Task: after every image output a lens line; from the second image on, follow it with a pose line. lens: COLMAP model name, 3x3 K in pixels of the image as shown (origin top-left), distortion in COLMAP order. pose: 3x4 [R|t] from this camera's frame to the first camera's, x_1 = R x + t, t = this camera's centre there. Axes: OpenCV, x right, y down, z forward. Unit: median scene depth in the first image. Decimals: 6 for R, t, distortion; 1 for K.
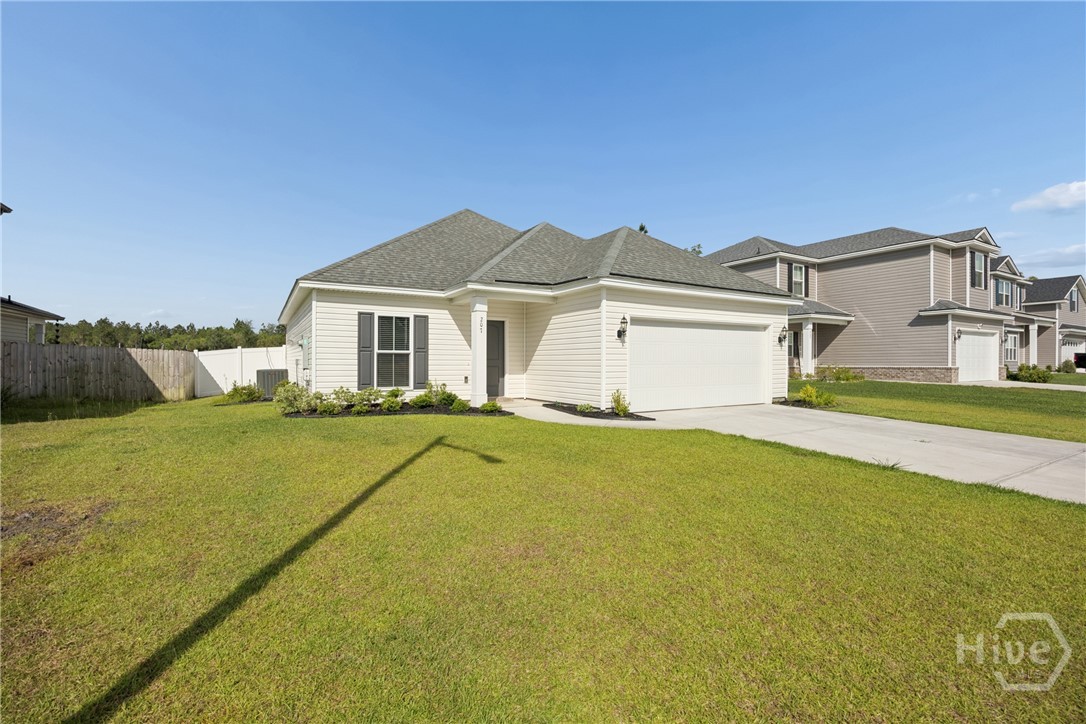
lens RADIAL K [[534.3, 0, 538.3], [0, 534.3, 369.4], [0, 0, 1]] dist [-0.003737, -0.000227]
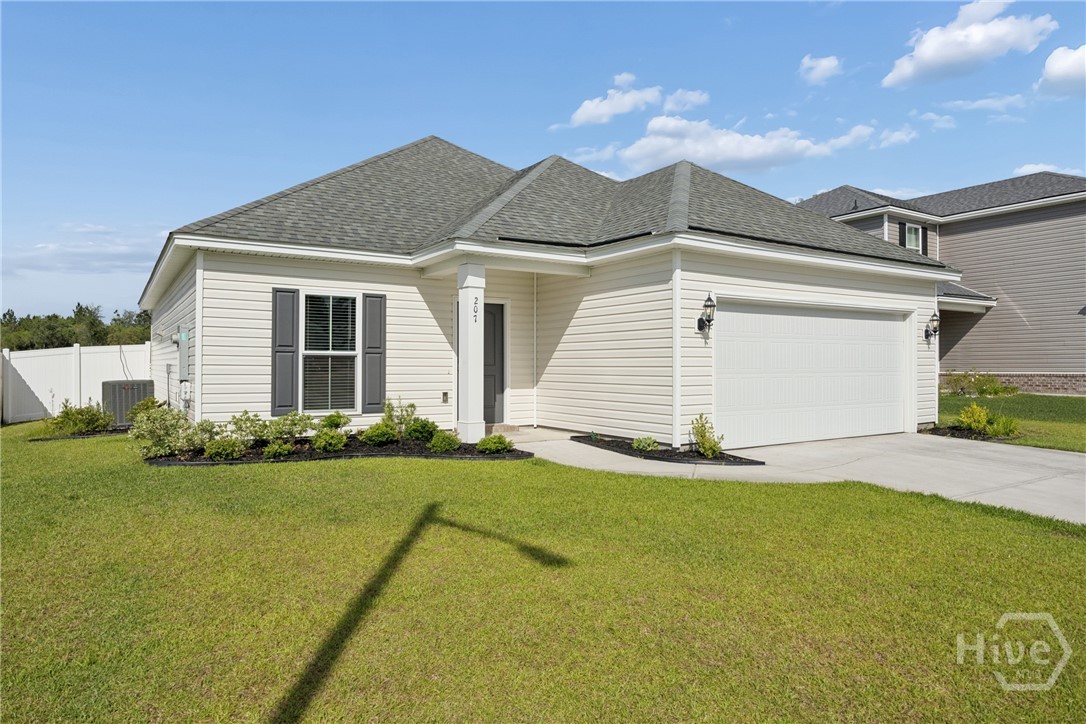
lens RADIAL K [[741.7, 0, 543.0], [0, 741.7, 362.0], [0, 0, 1]] dist [0.008114, 0.002305]
pose [[0.999006, -0.000848, 0.044577, -0.062772], [0.001652, 0.999837, -0.017991, -0.006682], [-0.044555, 0.018047, 0.998844, 0.130555]]
